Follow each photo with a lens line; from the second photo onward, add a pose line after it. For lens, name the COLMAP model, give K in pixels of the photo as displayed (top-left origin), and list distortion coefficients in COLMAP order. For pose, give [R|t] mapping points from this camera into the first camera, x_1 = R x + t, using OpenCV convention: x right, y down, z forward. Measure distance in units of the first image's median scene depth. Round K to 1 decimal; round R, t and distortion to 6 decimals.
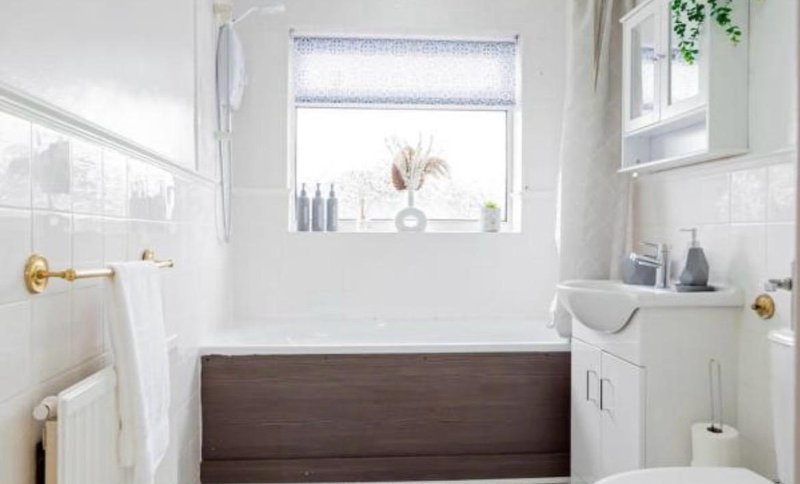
lens RADIAL K [[588.2, 0, 396.5], [0, 588.2, 236.7], [0, 0, 1]] dist [-0.008836, 0.005304]
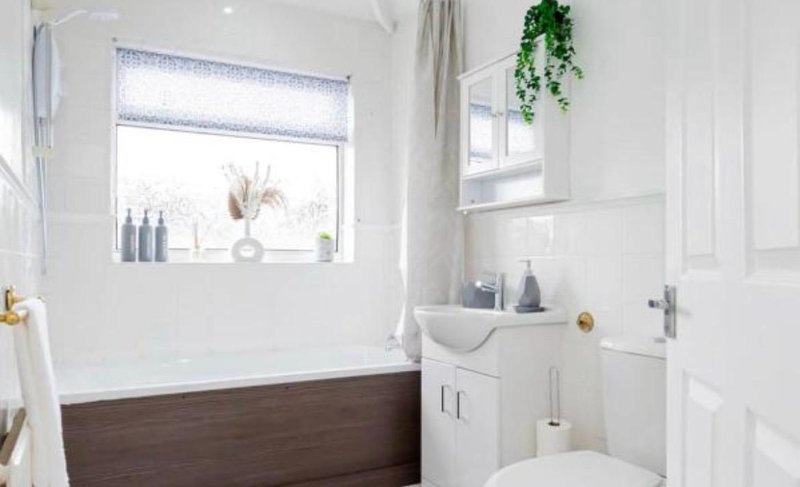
lens RADIAL K [[585.0, 0, 399.1], [0, 585.0, 261.8], [0, 0, 1]] dist [-0.002000, -0.000915]
pose [[0.916659, -0.001587, 0.399668, -0.173202], [0.003699, 0.999983, -0.004514, -0.004352], [-0.399654, 0.005617, 0.916649, 0.002434]]
